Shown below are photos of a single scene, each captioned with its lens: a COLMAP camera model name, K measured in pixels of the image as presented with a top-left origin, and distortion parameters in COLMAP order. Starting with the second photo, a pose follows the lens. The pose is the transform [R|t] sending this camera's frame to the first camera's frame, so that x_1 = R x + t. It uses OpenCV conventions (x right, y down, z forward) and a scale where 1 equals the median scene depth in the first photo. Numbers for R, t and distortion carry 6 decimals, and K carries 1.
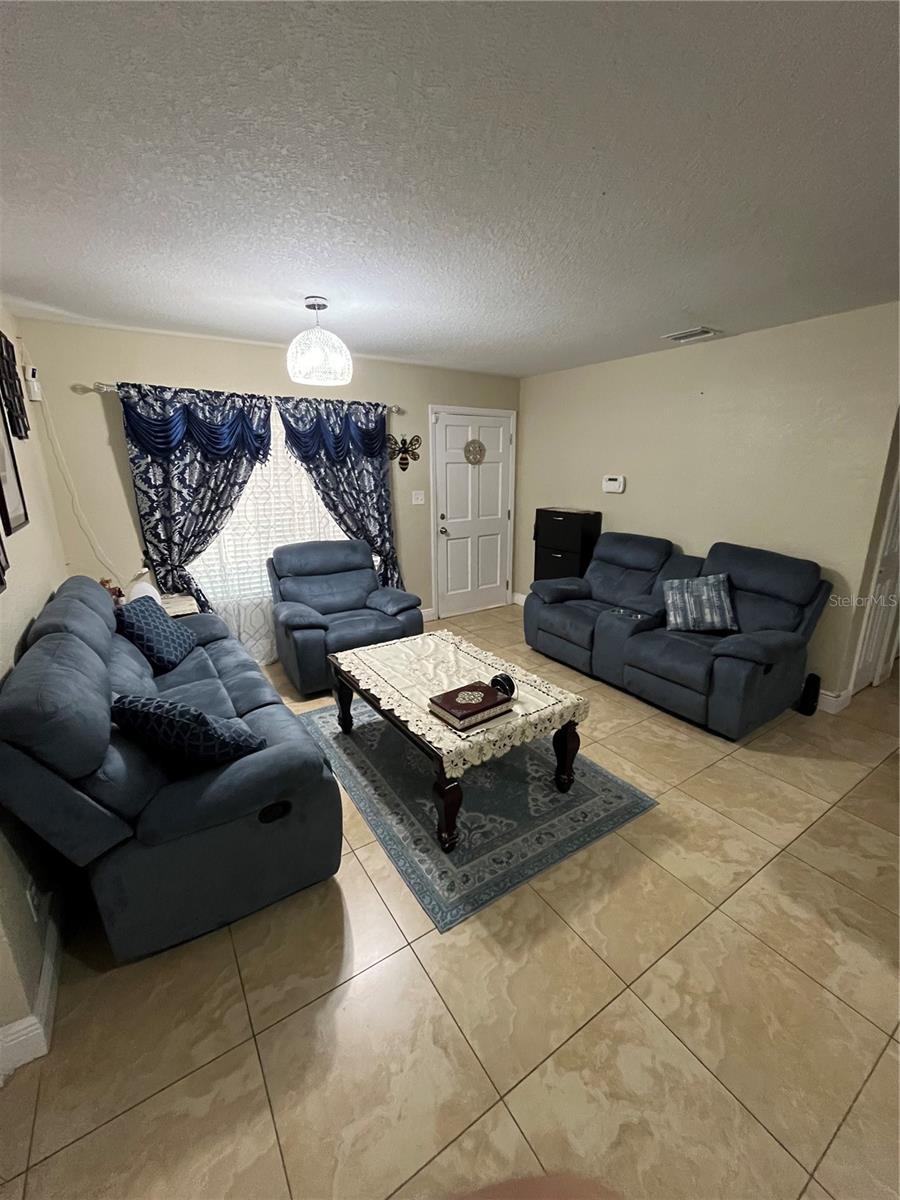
lens RADIAL K [[476.6, 0, 441.2], [0, 476.6, 604.9], [0, 0, 1]] dist [-0.002520, -0.000877]
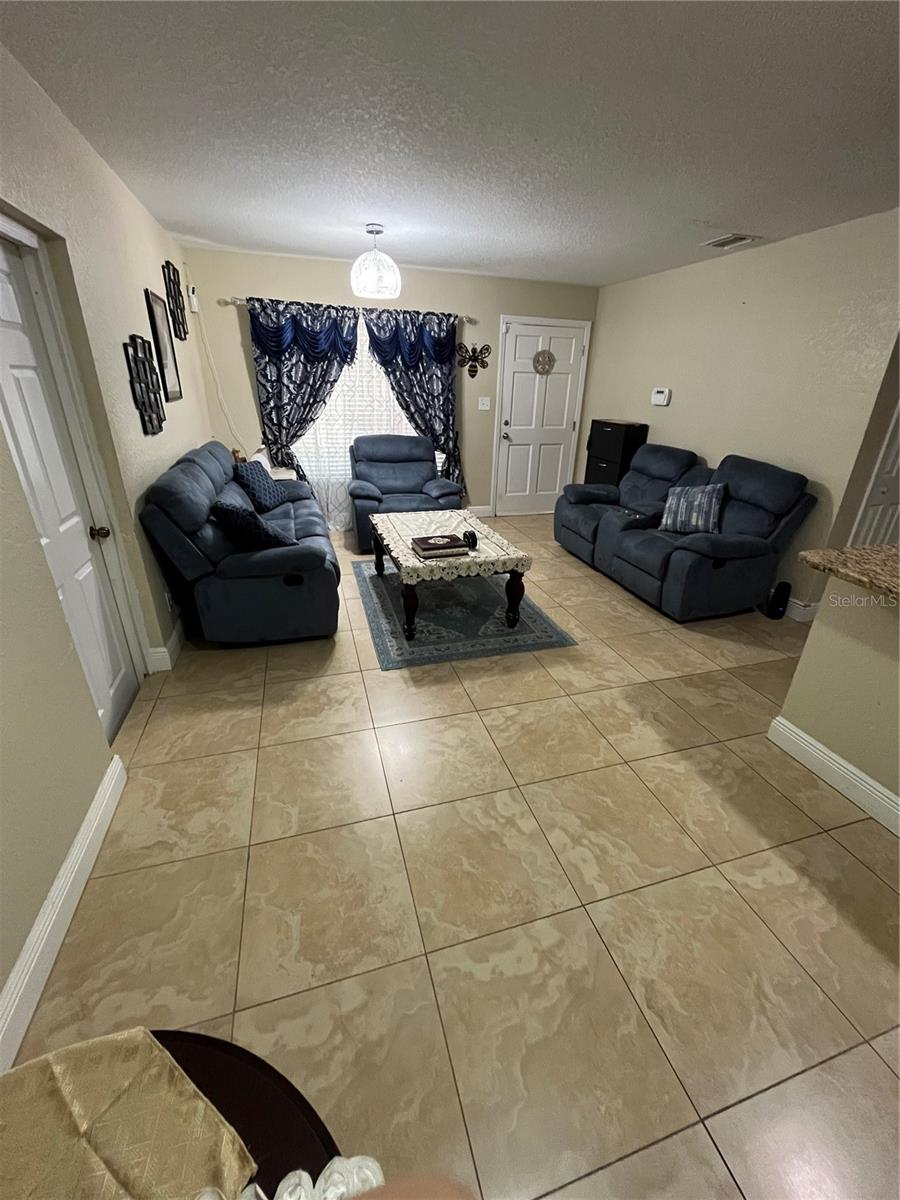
lens RADIAL K [[476.6, 0, 452.8], [0, 476.6, 606.9], [0, 0, 1]] dist [-0.002520, -0.000877]
pose [[0.960044, 0.145680, -0.238940, 0.320381], [-0.108021, 0.980558, 0.163821, 0.104766], [0.258160, -0.131465, 0.957116, -0.246005]]
